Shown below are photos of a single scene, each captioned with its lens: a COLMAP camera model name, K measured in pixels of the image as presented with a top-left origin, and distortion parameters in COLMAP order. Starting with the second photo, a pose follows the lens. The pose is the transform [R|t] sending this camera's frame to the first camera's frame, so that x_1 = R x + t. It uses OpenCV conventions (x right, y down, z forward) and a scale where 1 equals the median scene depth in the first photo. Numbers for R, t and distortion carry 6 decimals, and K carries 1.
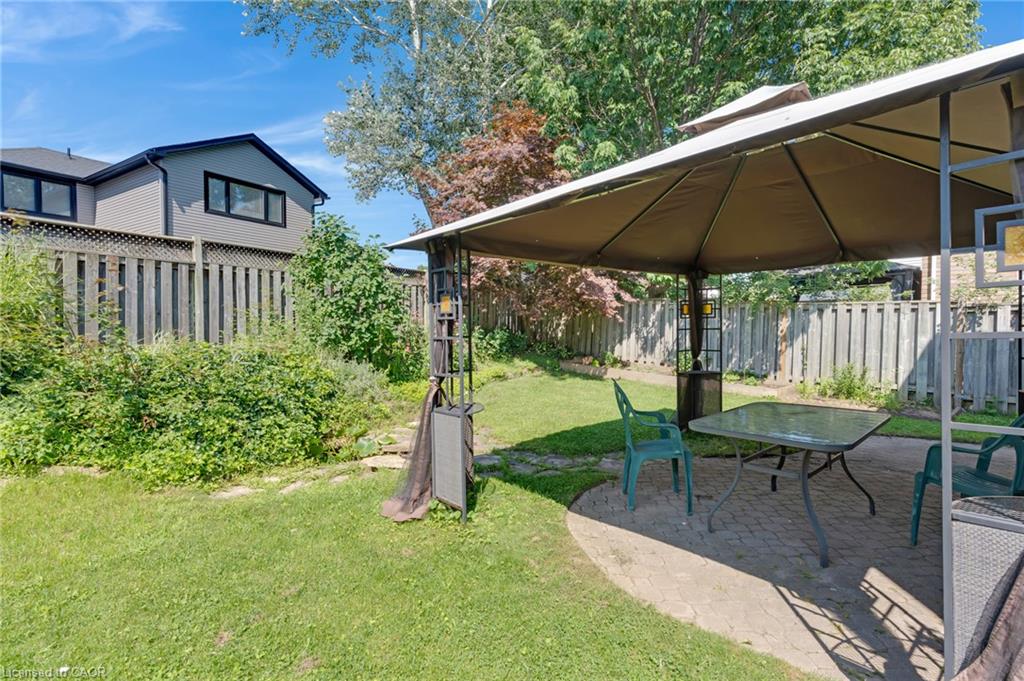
lens RADIAL K [[484.0, 0, 511.1], [0, 484.0, 344.1], [0, 0, 1]] dist [-0.007550, 0.002323]
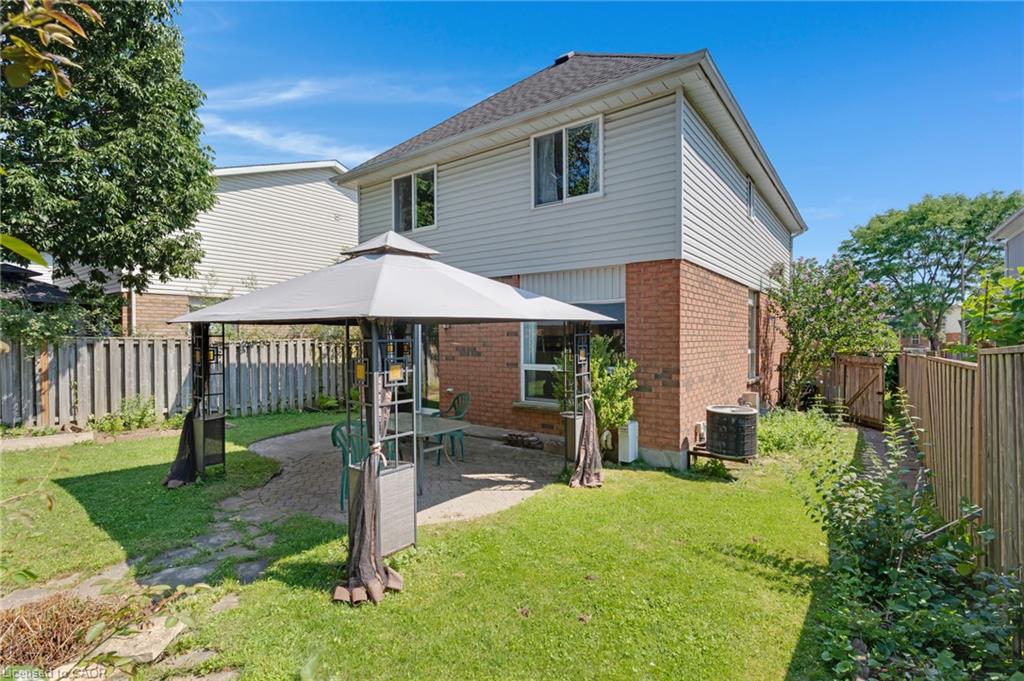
lens RADIAL K [[484.0, 0, 511.6], [0, 484.0, 338.0], [0, 0, 1]] dist [-0.007550, 0.002323]
pose [[-0.186863, 0.006482, 0.982365, -0.494983], [0.031647, 0.999499, -0.000575, -0.058854], [-0.981876, 0.030982, -0.186974, 0.365641]]
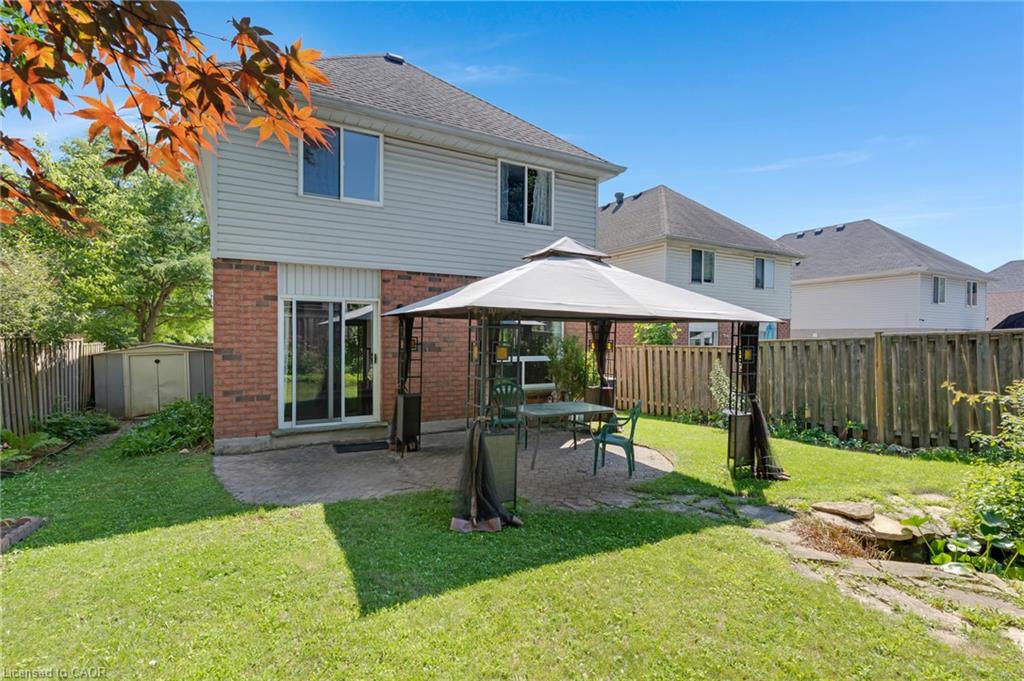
lens RADIAL K [[484.0, 0, 512.1], [0, 484.0, 340.8], [0, 0, 1]] dist [-0.007550, 0.002323]
pose [[-0.973914, 0.000486, 0.226918, 0.110897], [0.006863, 0.999603, 0.027317, -0.071727], [-0.226814, 0.028162, -0.973531, 1.156106]]
